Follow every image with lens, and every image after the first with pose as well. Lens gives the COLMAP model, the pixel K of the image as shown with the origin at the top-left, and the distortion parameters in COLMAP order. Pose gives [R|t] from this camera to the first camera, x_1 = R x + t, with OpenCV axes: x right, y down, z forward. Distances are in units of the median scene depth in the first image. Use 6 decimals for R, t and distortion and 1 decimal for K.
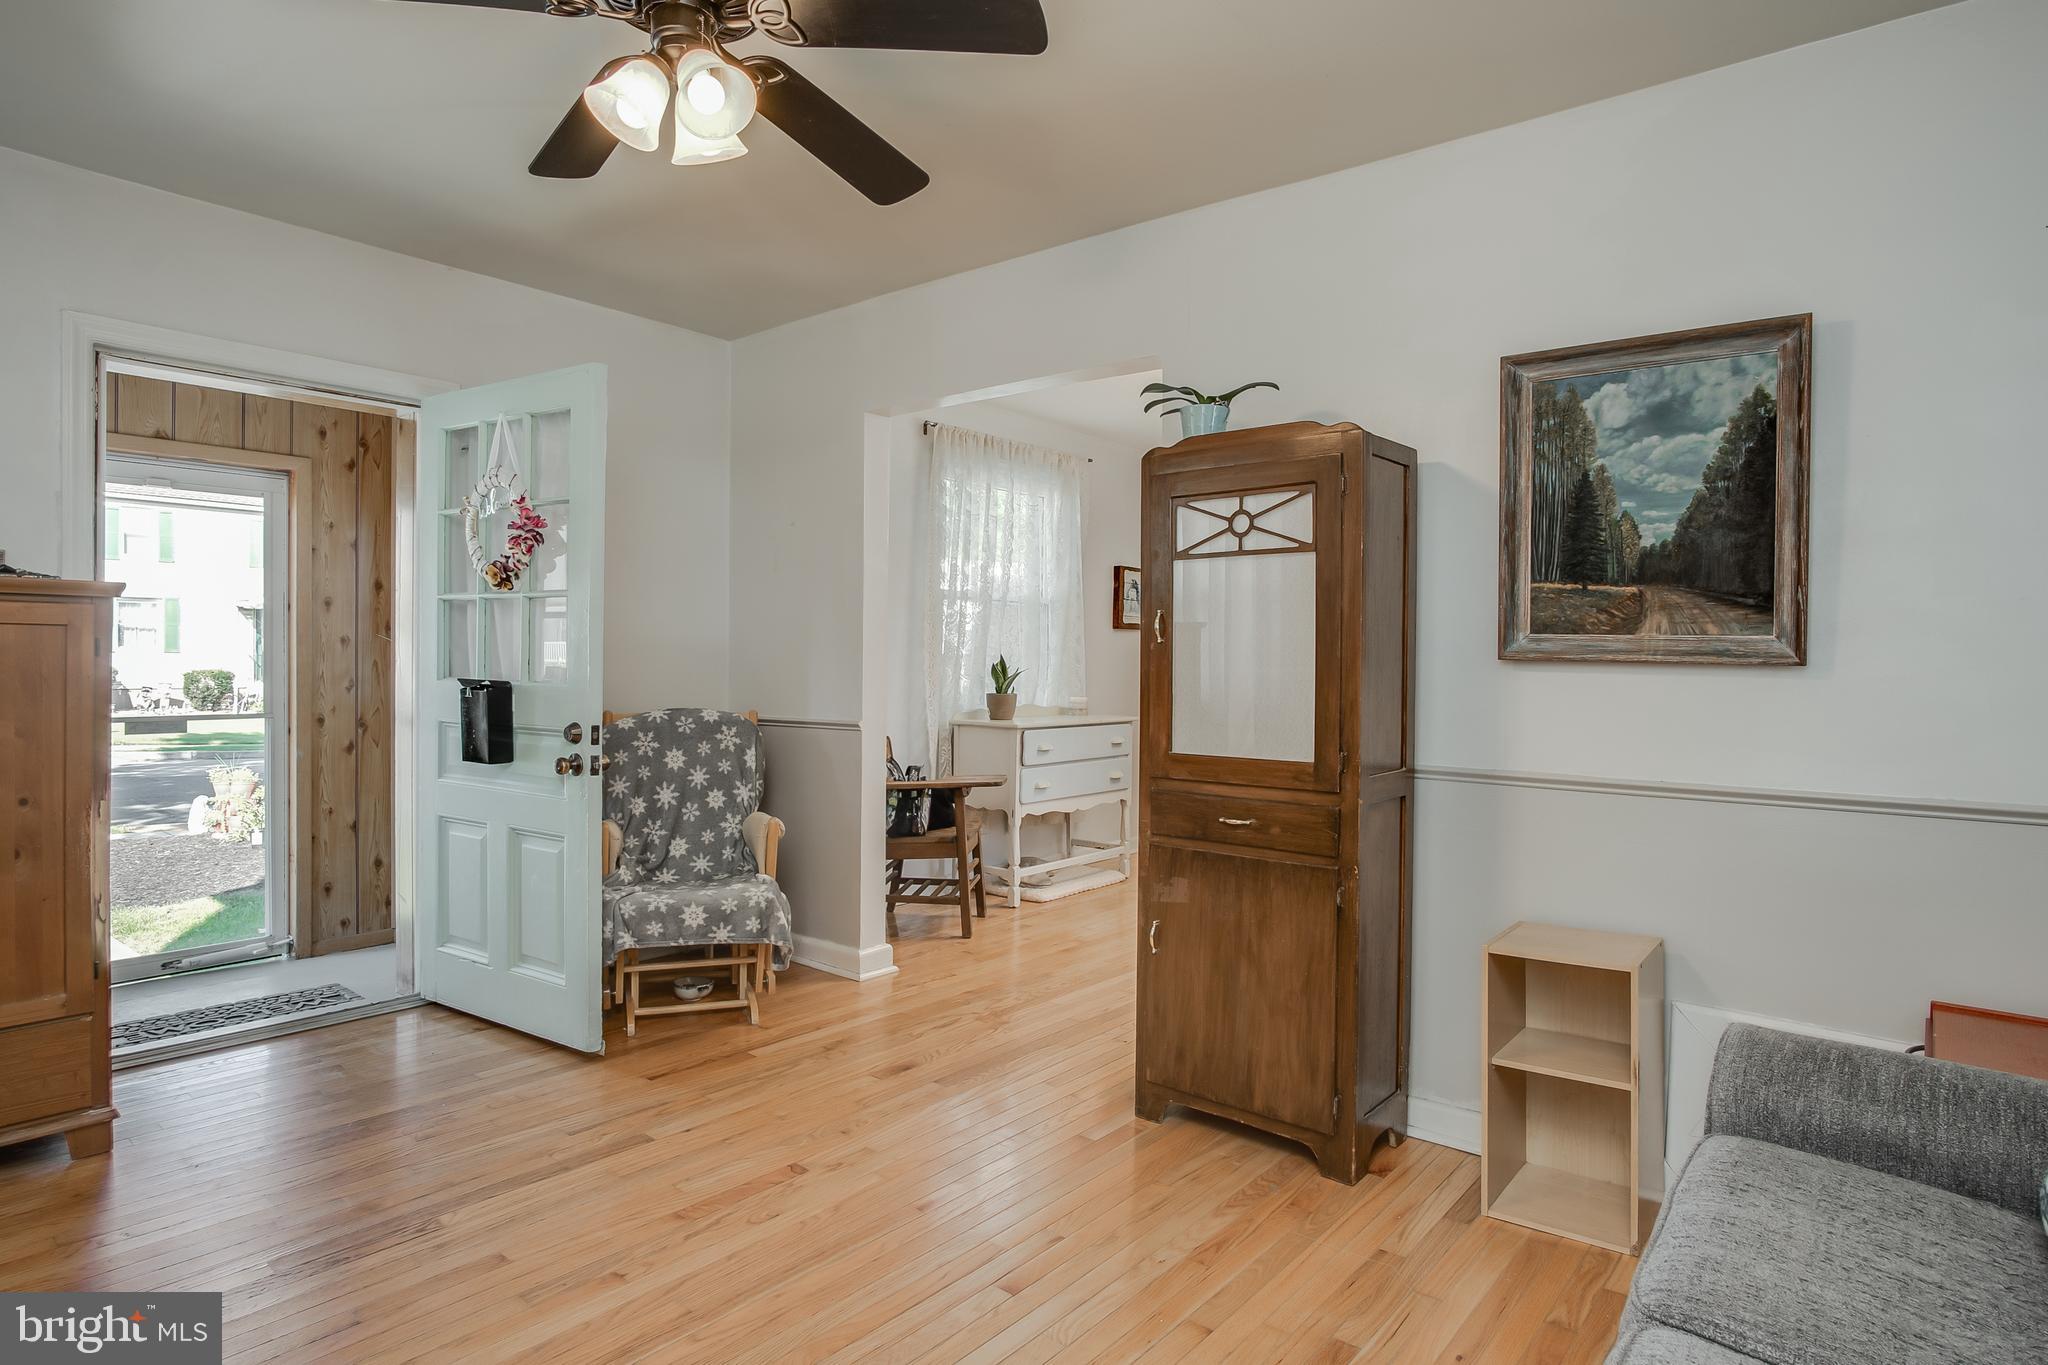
lens RADIAL K [[1108.8, 0, 1024.0], [0, 1108.8, 682.5], [0, 0, 1]] dist [-0.006006, -0.000766]
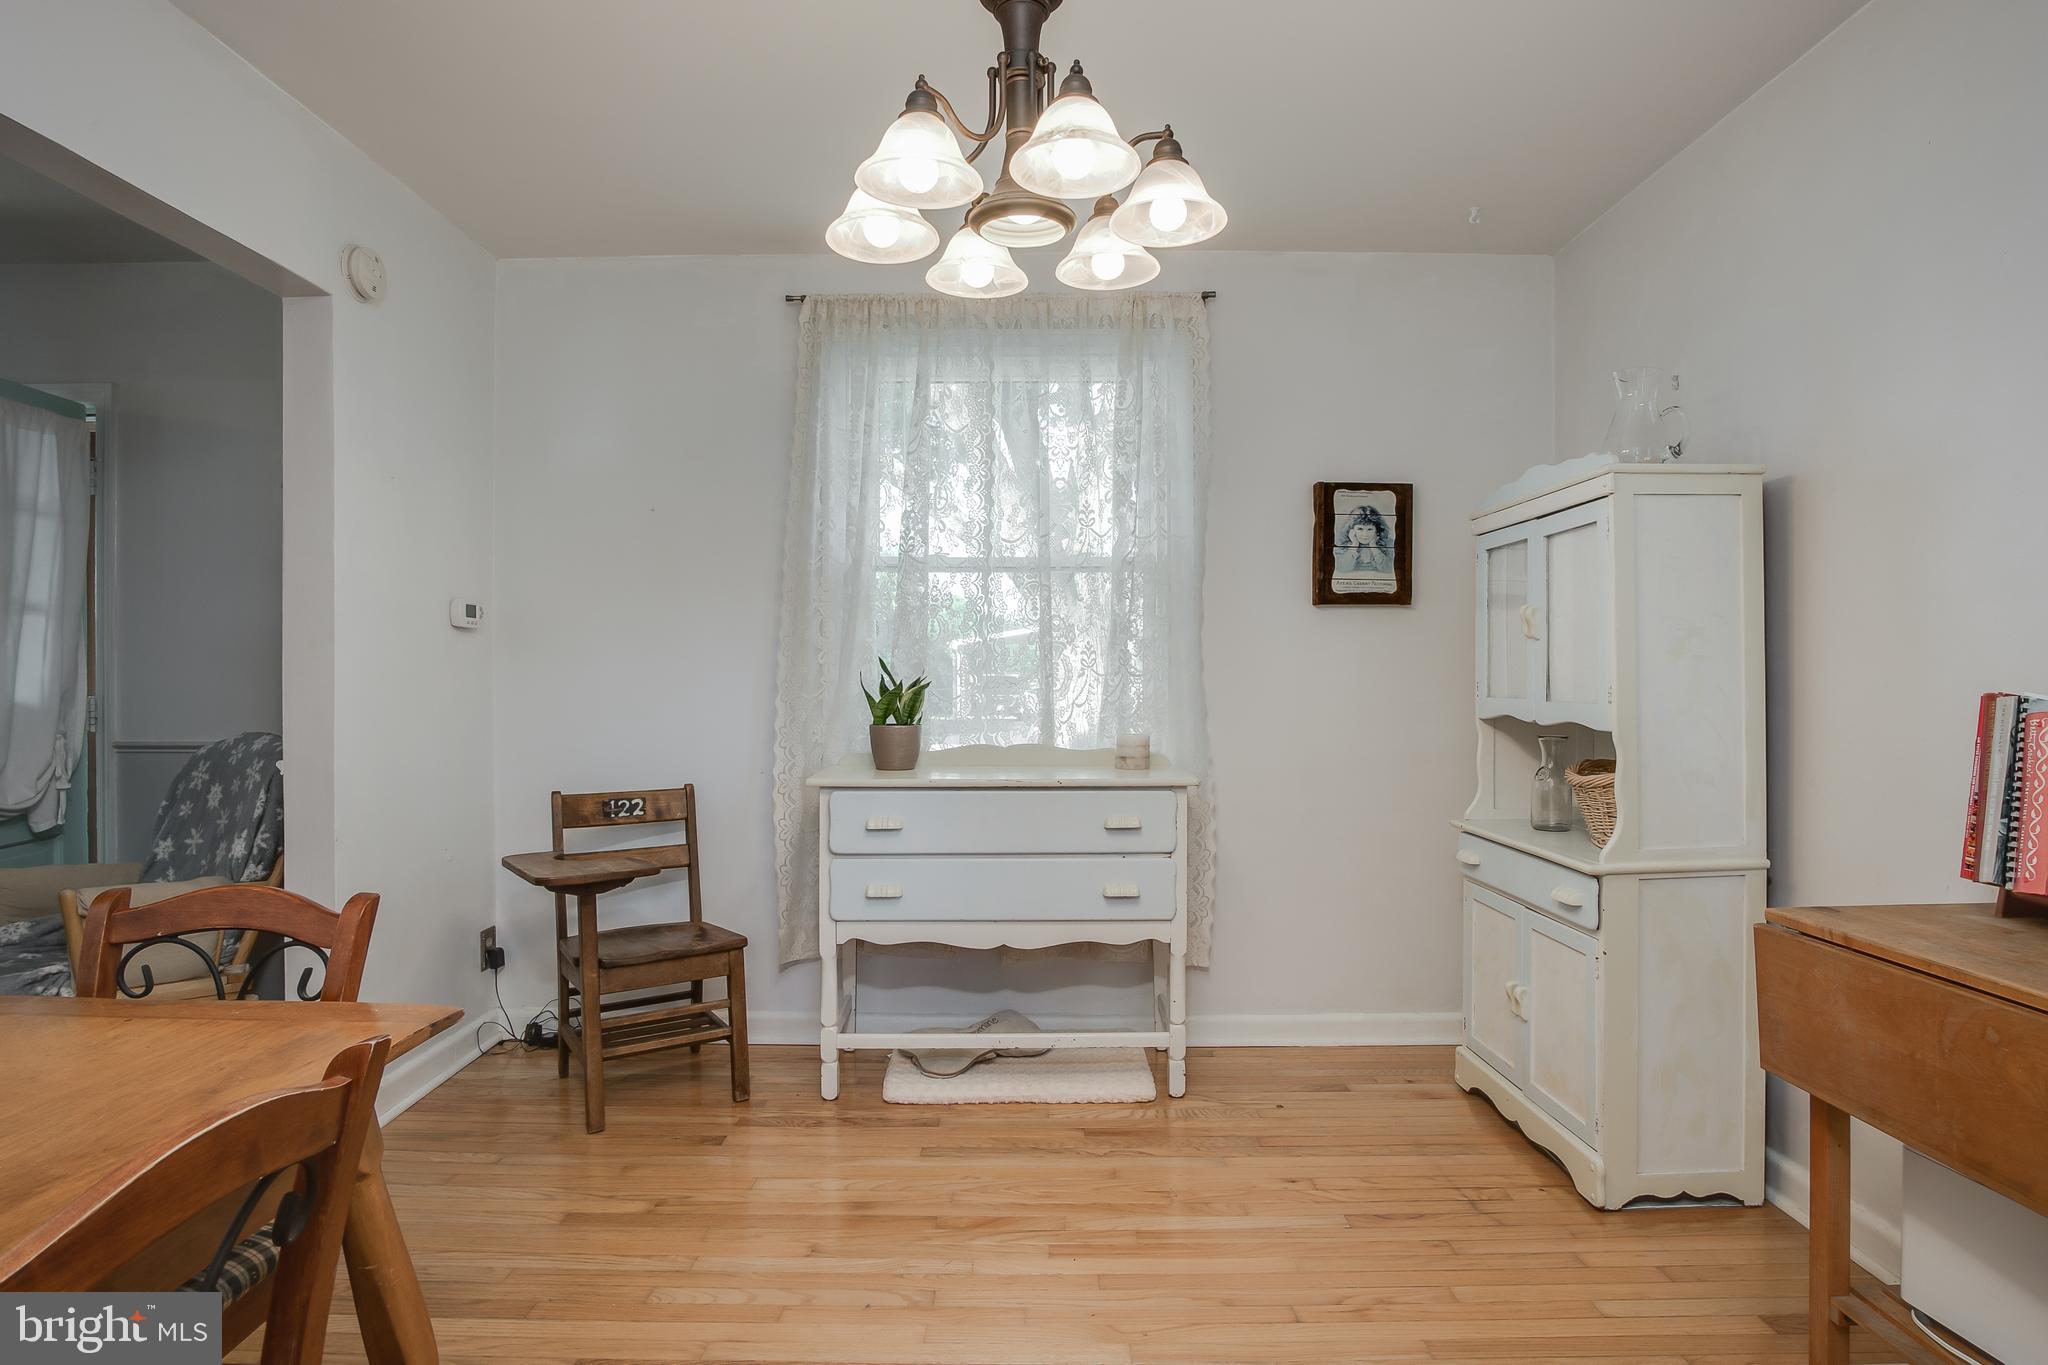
lens RADIAL K [[1108.8, 0, 1024.0], [0, 1108.8, 682.5], [0, 0, 1]] dist [-0.006006, -0.000766]
pose [[0.625514, 0.002786, -0.780208, 0.471833], [-0.010493, 0.999933, -0.004841, -0.010328], [0.780143, 0.011215, 0.625501, 0.669648]]
